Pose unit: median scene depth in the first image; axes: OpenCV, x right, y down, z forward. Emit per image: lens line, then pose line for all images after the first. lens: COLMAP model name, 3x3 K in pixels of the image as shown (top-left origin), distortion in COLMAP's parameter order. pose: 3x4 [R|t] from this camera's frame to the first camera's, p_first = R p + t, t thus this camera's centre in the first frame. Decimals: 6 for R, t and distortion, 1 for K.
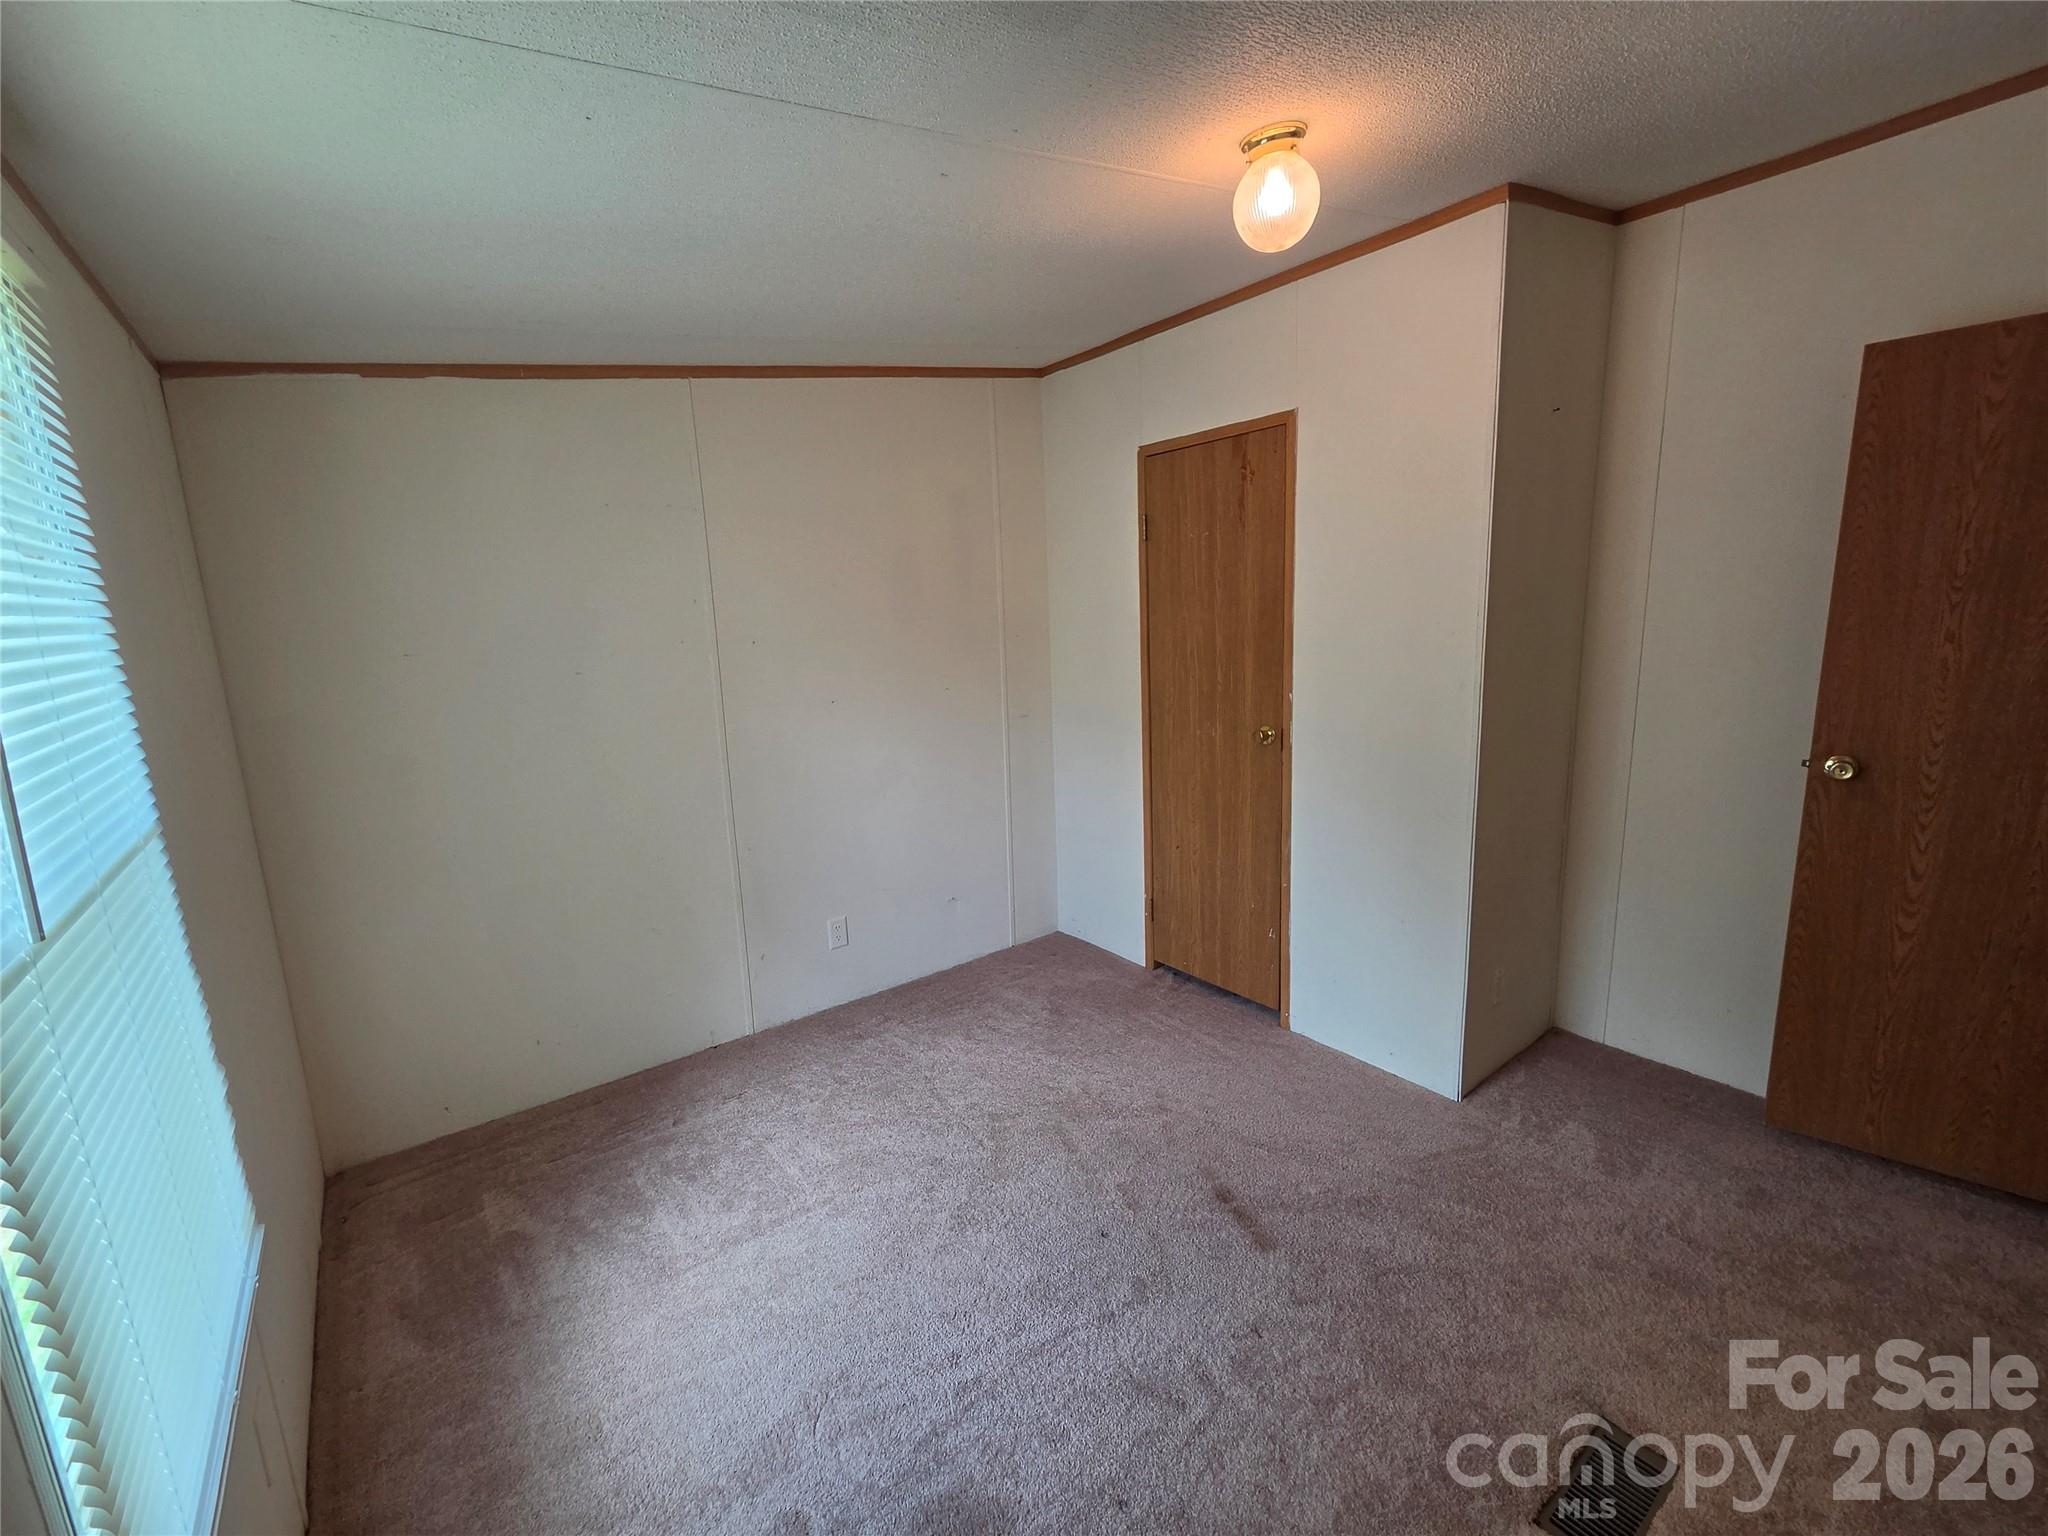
lens RADIAL K [[847.5, 0, 1020.5], [0, 847.5, 765.3], [0, 0, 1]] dist [0.000557, 0.002712]
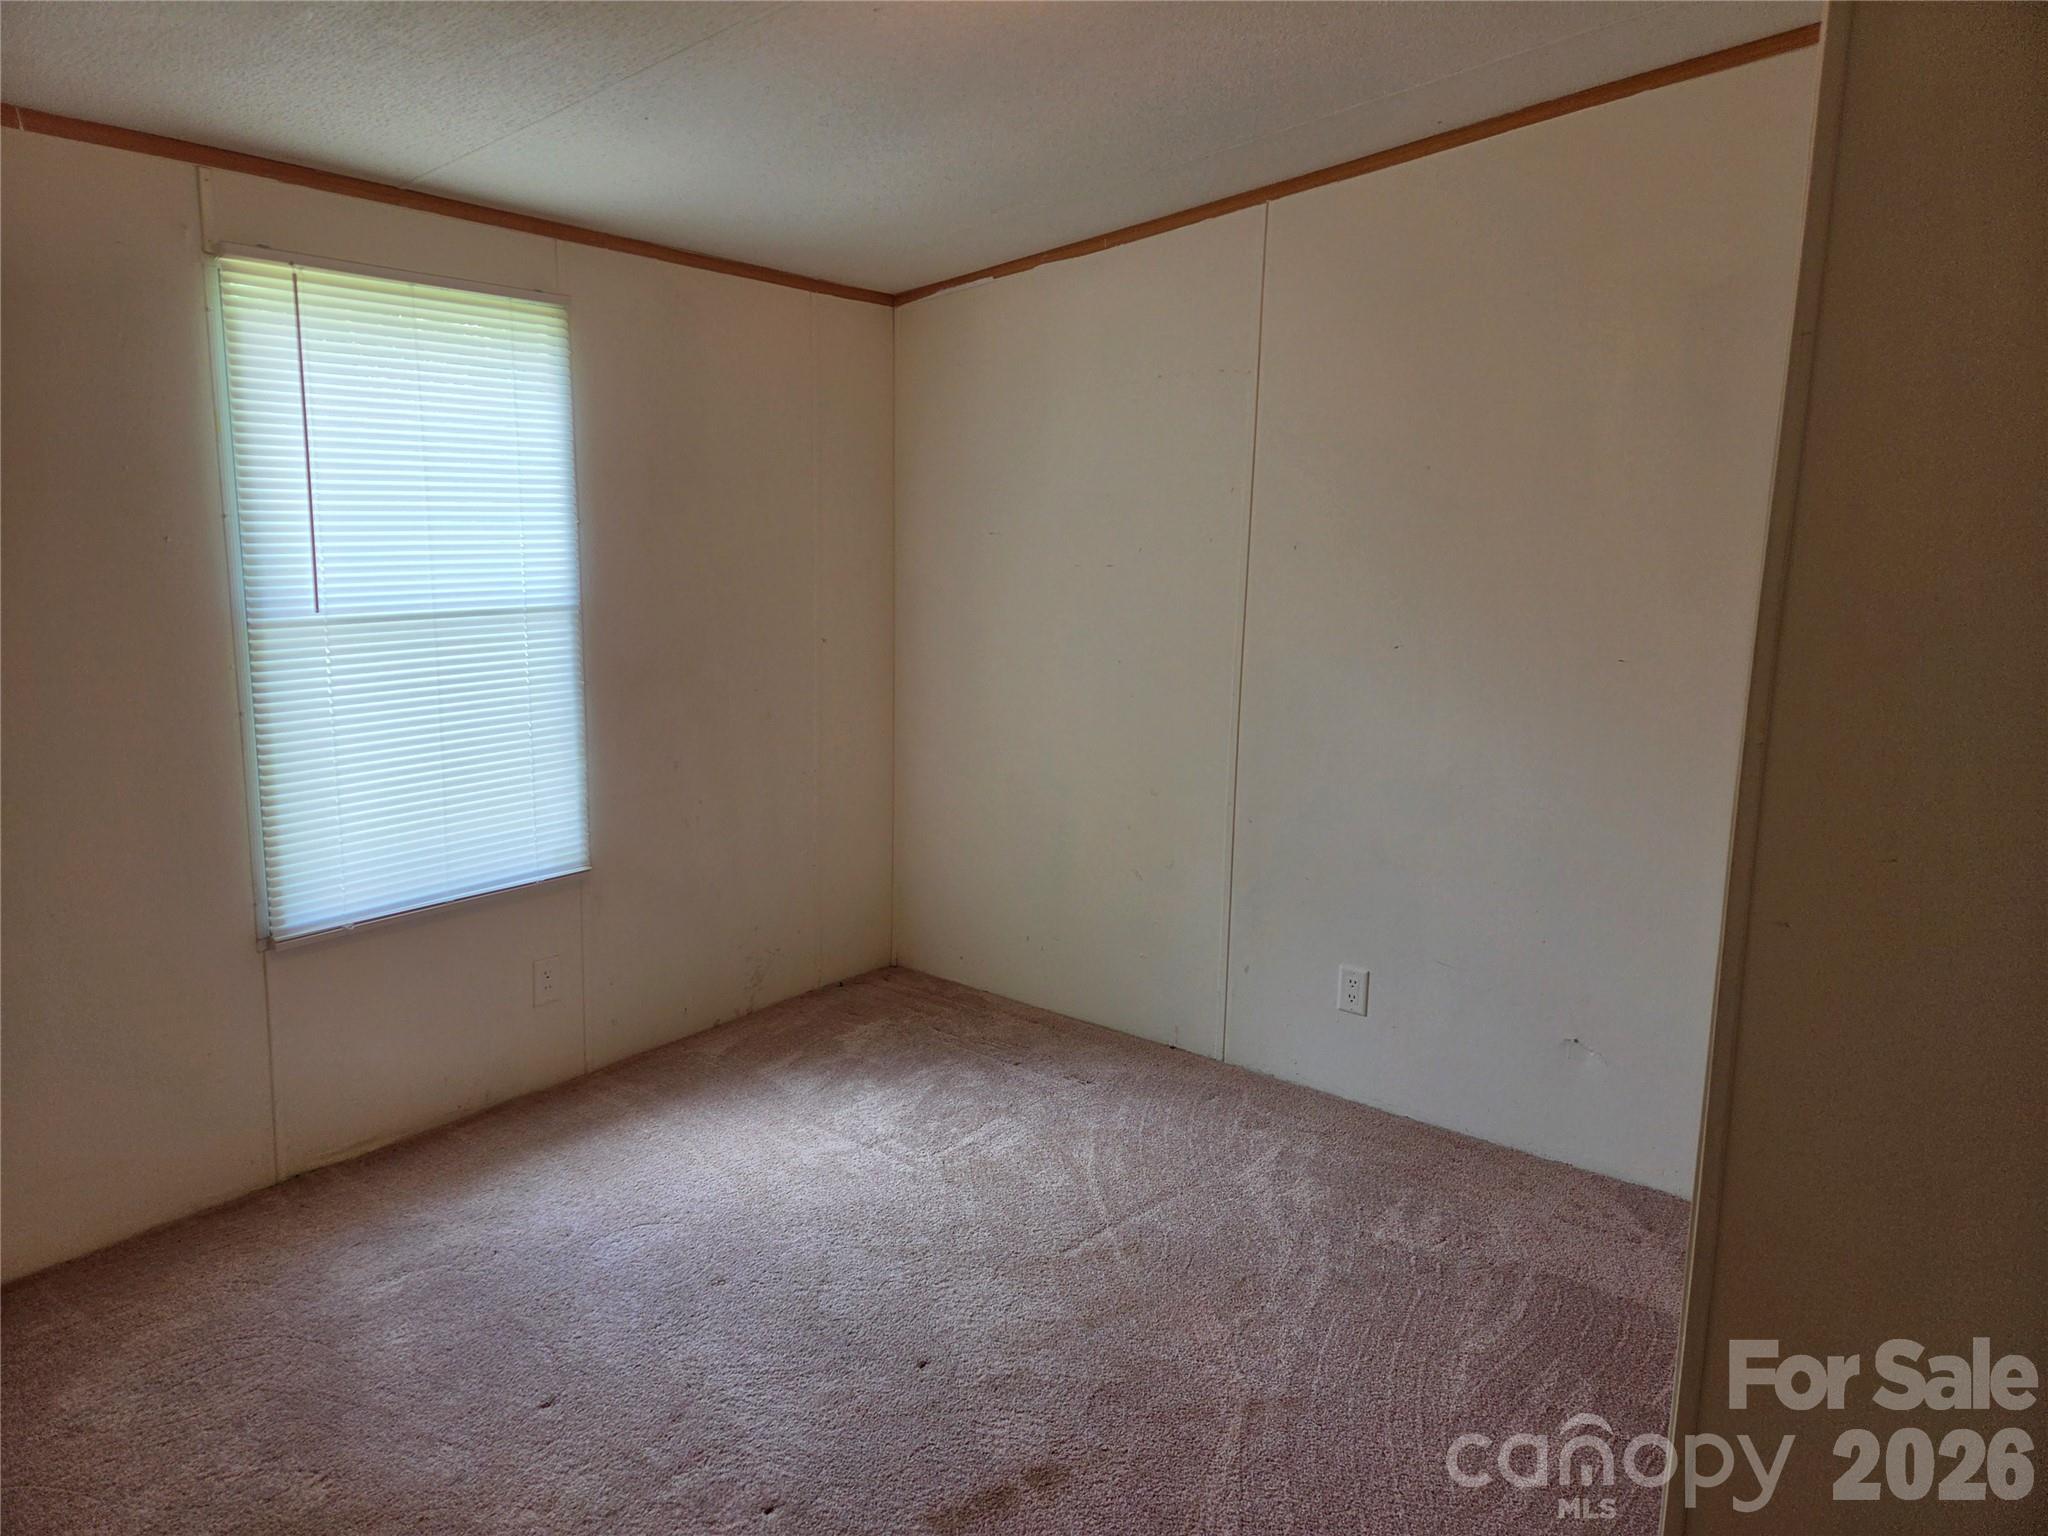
lens RADIAL K [[1355.6, 0, 1018.0], [0, 1355.6, 766.3], [0, 0, 1]] dist [0.040866, -0.022674]
pose [[0.250999, 0.210957, -0.944721, 1.027830], [-0.198240, 0.966480, 0.163146, -0.144287], [0.947471, 0.146332, 0.284405, 0.600953]]
